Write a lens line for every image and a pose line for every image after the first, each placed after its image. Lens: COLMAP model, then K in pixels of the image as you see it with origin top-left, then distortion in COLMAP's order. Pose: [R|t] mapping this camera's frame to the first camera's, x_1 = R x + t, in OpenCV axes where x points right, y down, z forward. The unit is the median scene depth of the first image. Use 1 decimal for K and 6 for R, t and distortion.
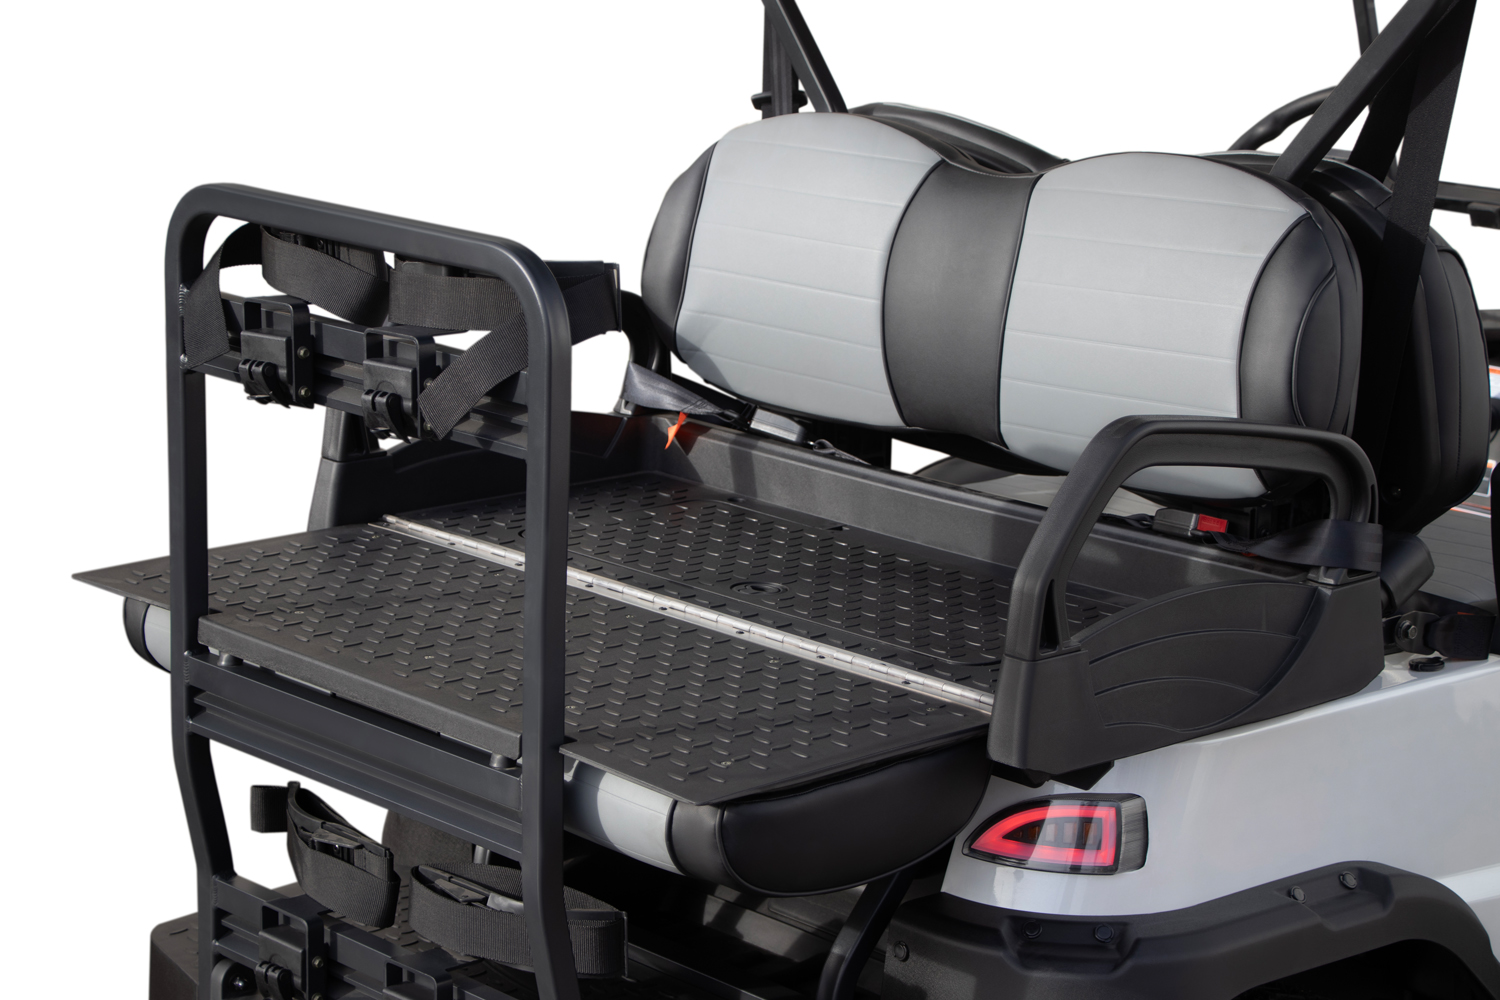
lens RADIAL K [[3467.7, 0, 750.0], [0, 3467.7, 500.0], [0, 0, 1]] dist [0.223235, 0.306060]
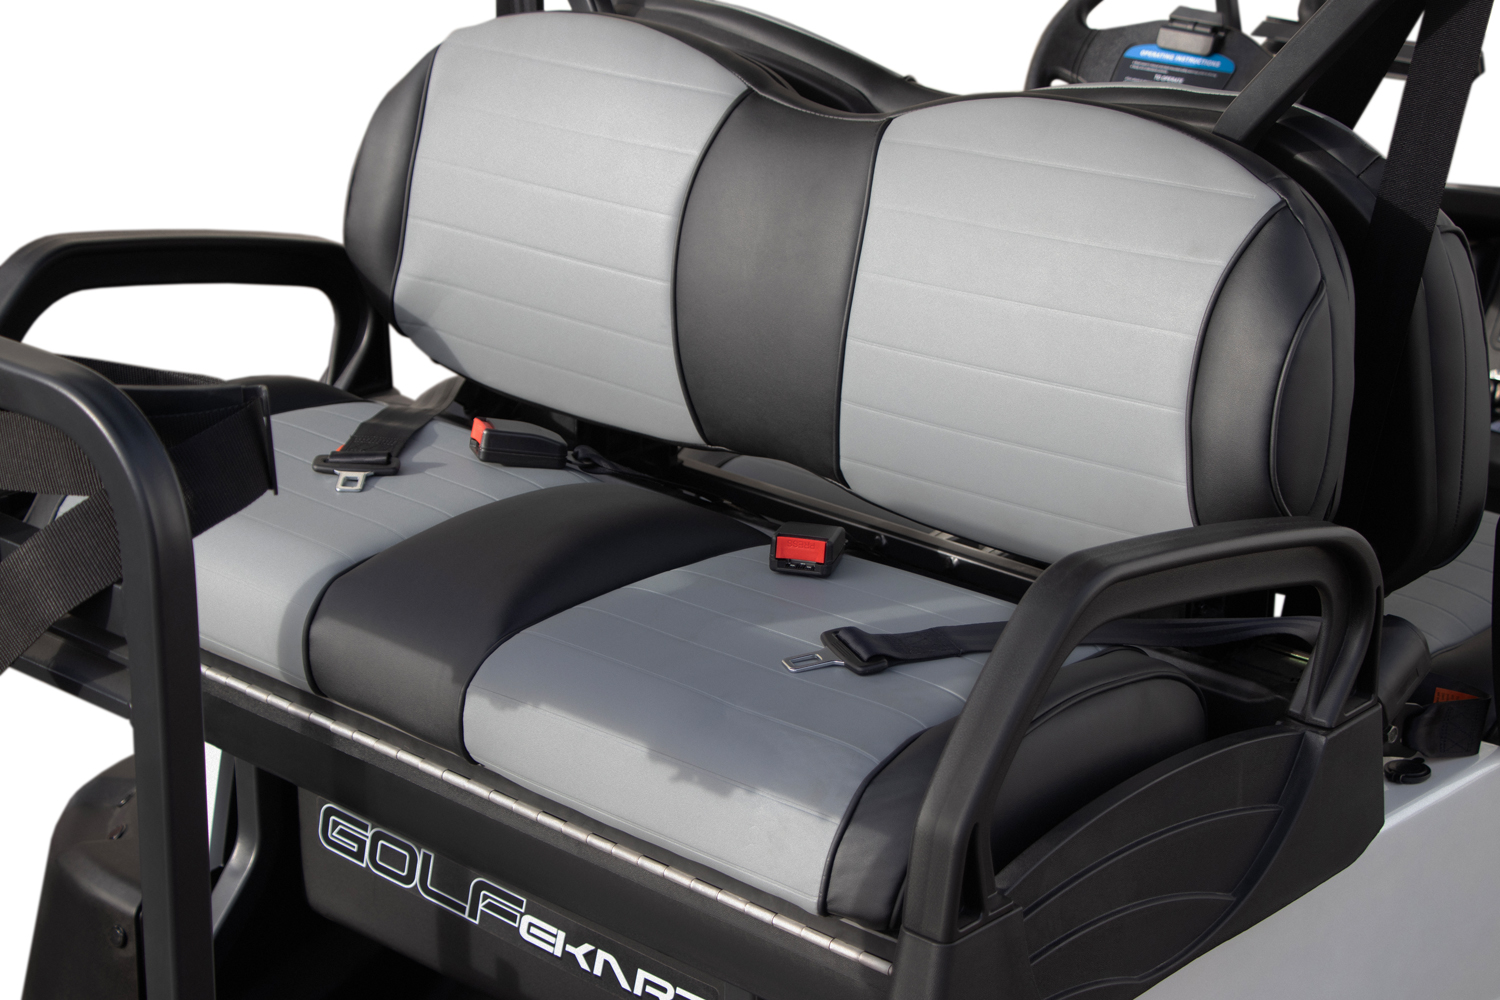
lens RADIAL K [[2844.6, 0, 750.0], [0, 2844.6, 500.0], [0, 0, 1]] dist [0.106663, 0.242922]
pose [[0.994658, -0.034852, 0.097164, -0.006422], [0.020721, 0.989531, 0.142824, -0.101002], [-0.101125, -0.140047, 0.984967, 0.404617]]
